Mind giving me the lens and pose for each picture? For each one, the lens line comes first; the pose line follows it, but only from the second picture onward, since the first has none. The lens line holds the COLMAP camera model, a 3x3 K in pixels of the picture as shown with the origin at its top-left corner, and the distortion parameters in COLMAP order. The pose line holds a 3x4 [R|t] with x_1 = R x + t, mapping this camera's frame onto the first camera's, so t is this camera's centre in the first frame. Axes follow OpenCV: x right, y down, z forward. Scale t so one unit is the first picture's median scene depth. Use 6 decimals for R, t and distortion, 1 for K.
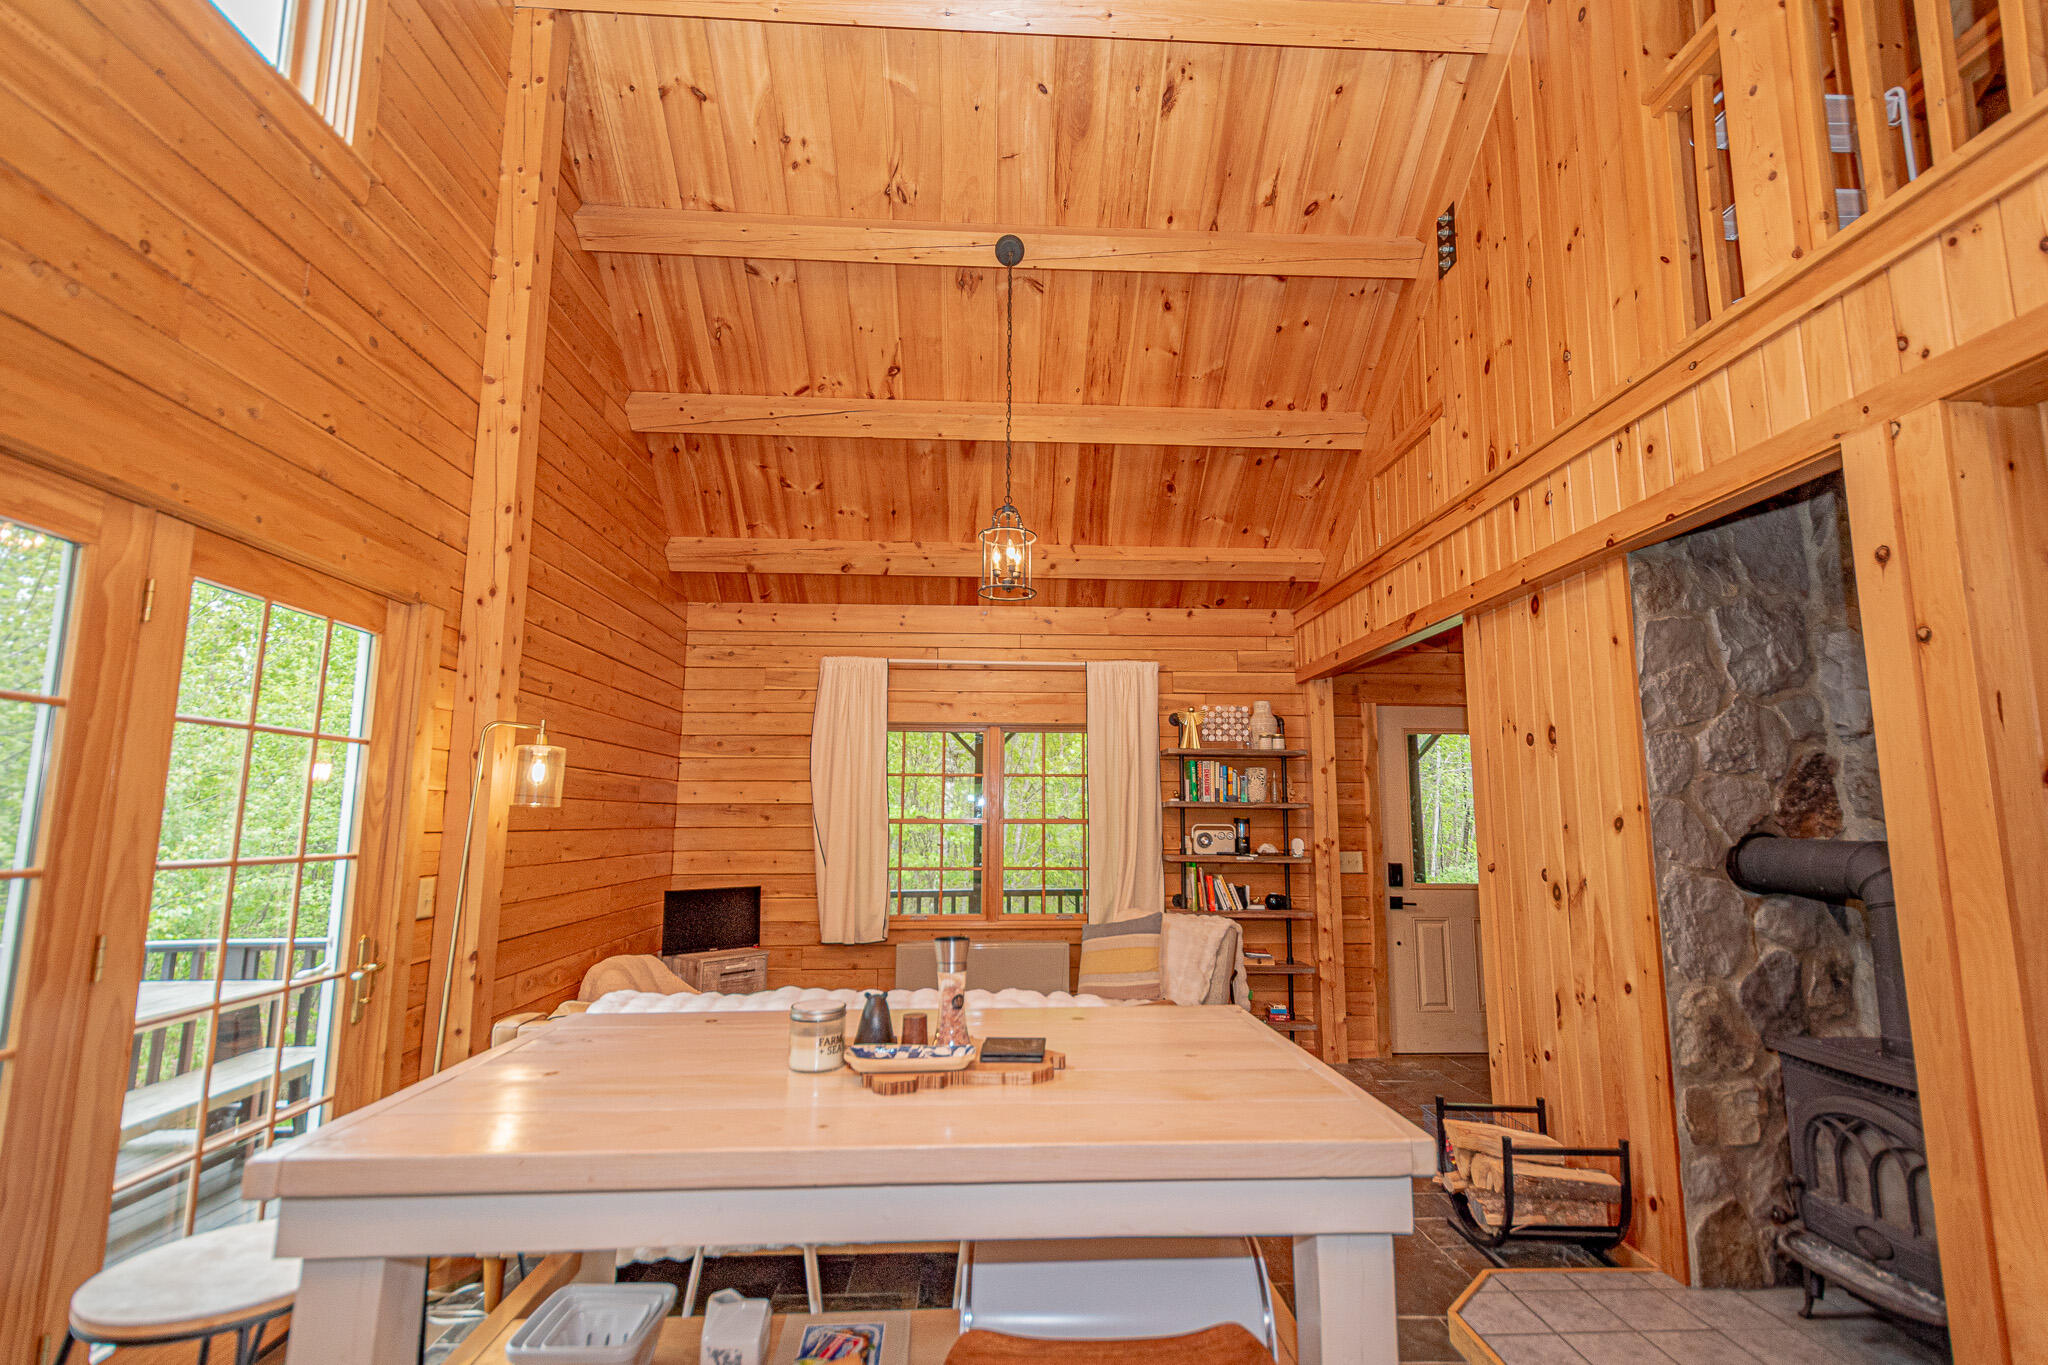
lens RADIAL K [[910.6, 0, 1036.4], [0, 910.6, 693.0], [0, 0, 1]] dist [0.026111, -0.012885]
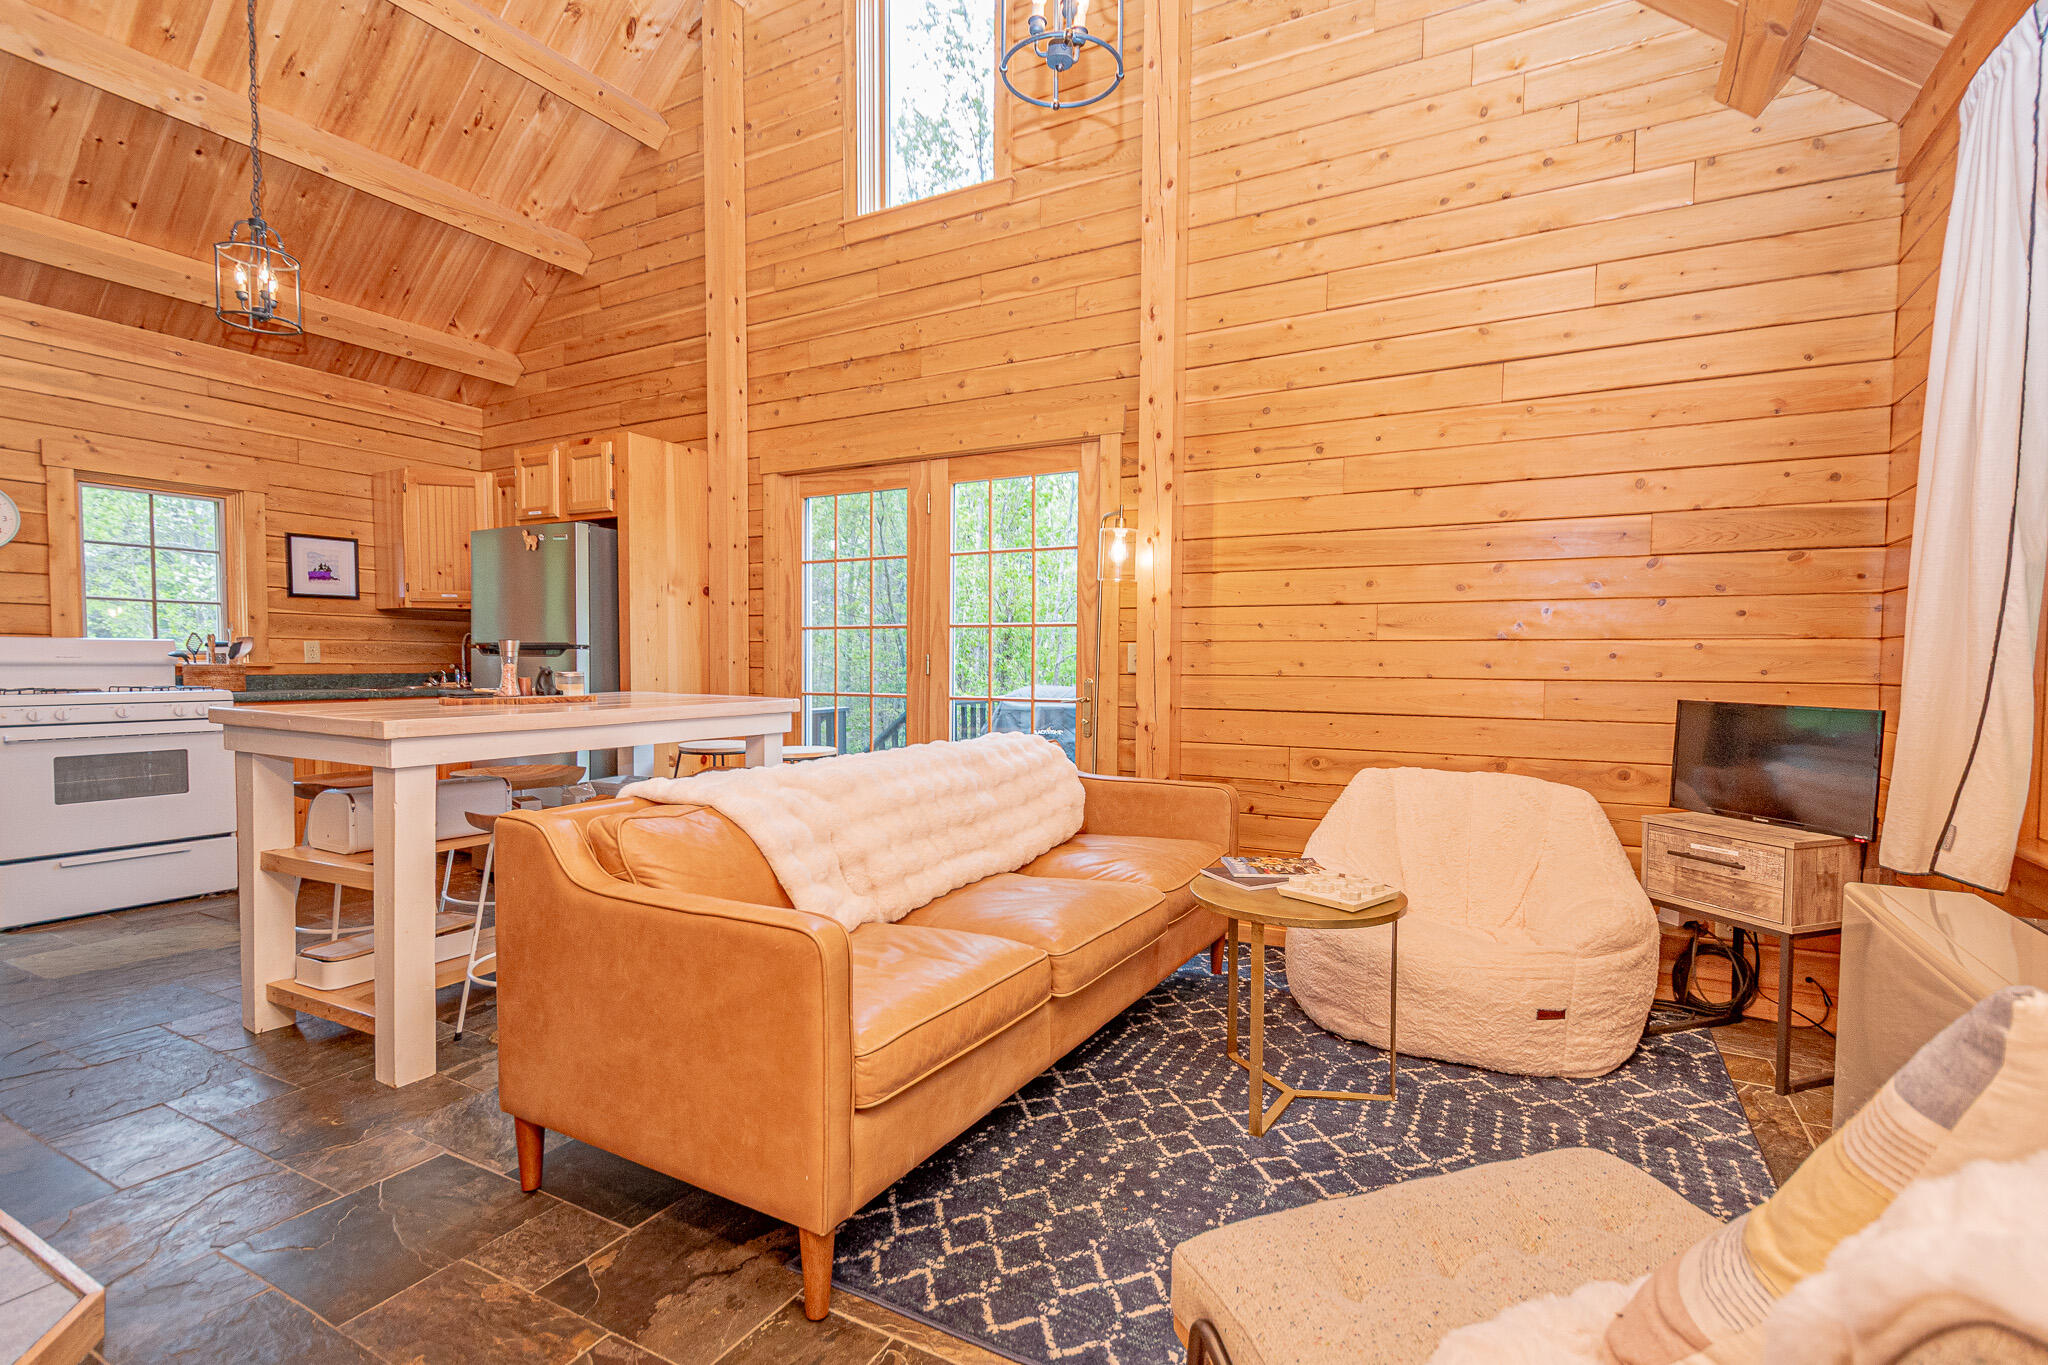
lens RADIAL K [[951.3, 0, 1036.9], [0, 951.3, 691.0], [0, 0, 1]] dist [0.028763, -0.013549]
pose [[-0.531213, 0.023334, -0.846917, 0.372073], [0.109597, 0.993114, -0.041381, 0.211752], [0.840120, -0.114802, -0.530113, 1.087830]]
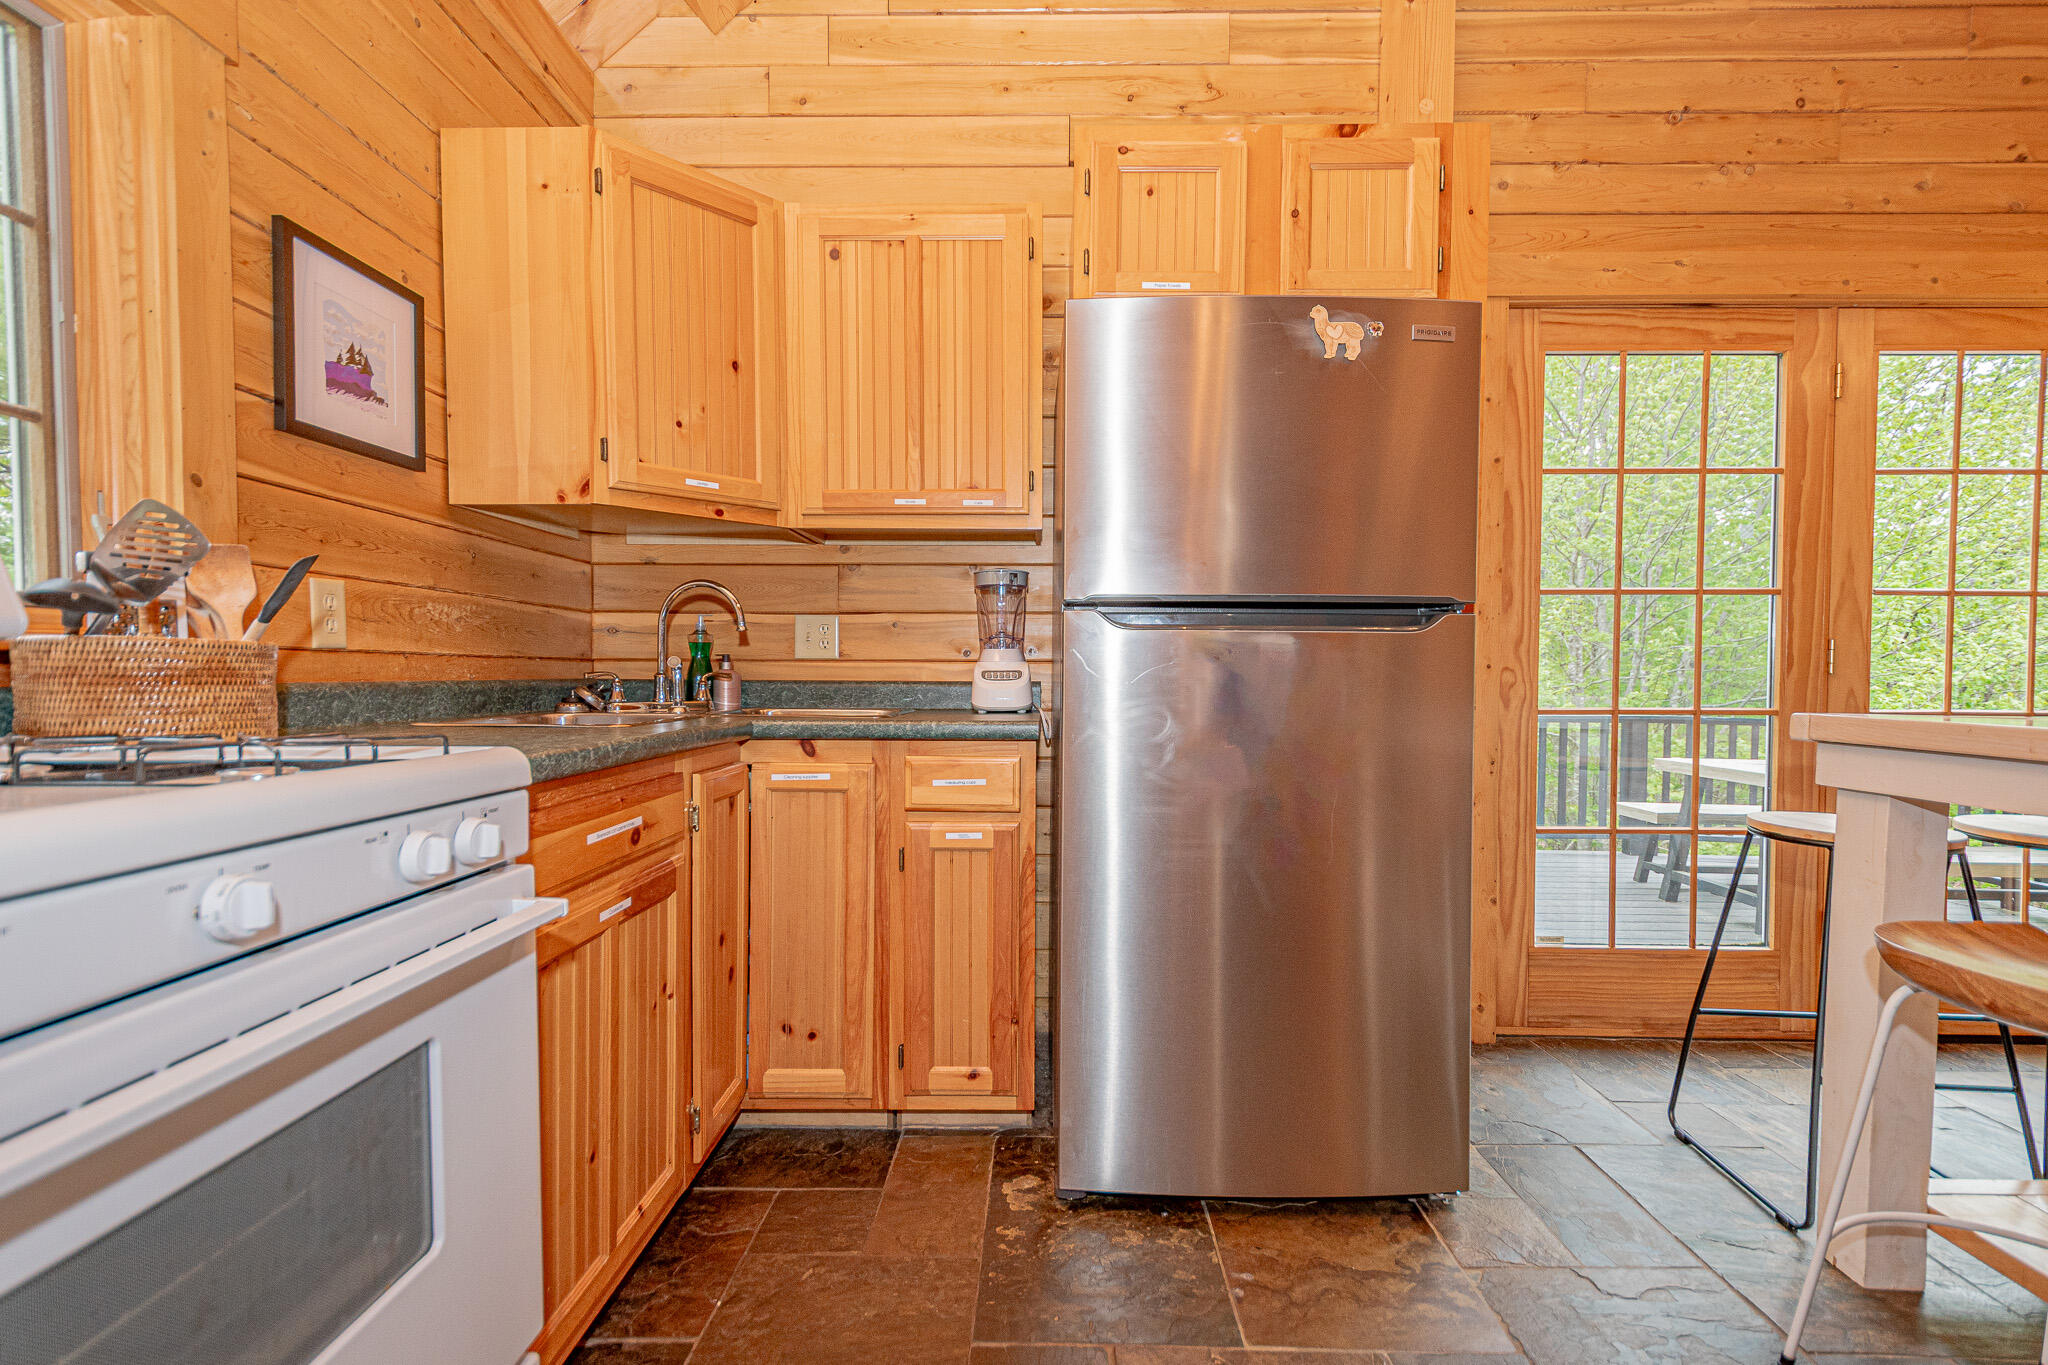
lens RADIAL K [[929.8, 0, 1035.5], [0, 929.8, 693.3], [0, 0, 1]] dist [0.022750, -0.009203]
pose [[-0.067320, 0.019782, -0.997535, 0.187701], [0.131311, 0.991282, 0.010796, 0.076440], [0.989053, -0.130261, -0.069331, -0.024965]]
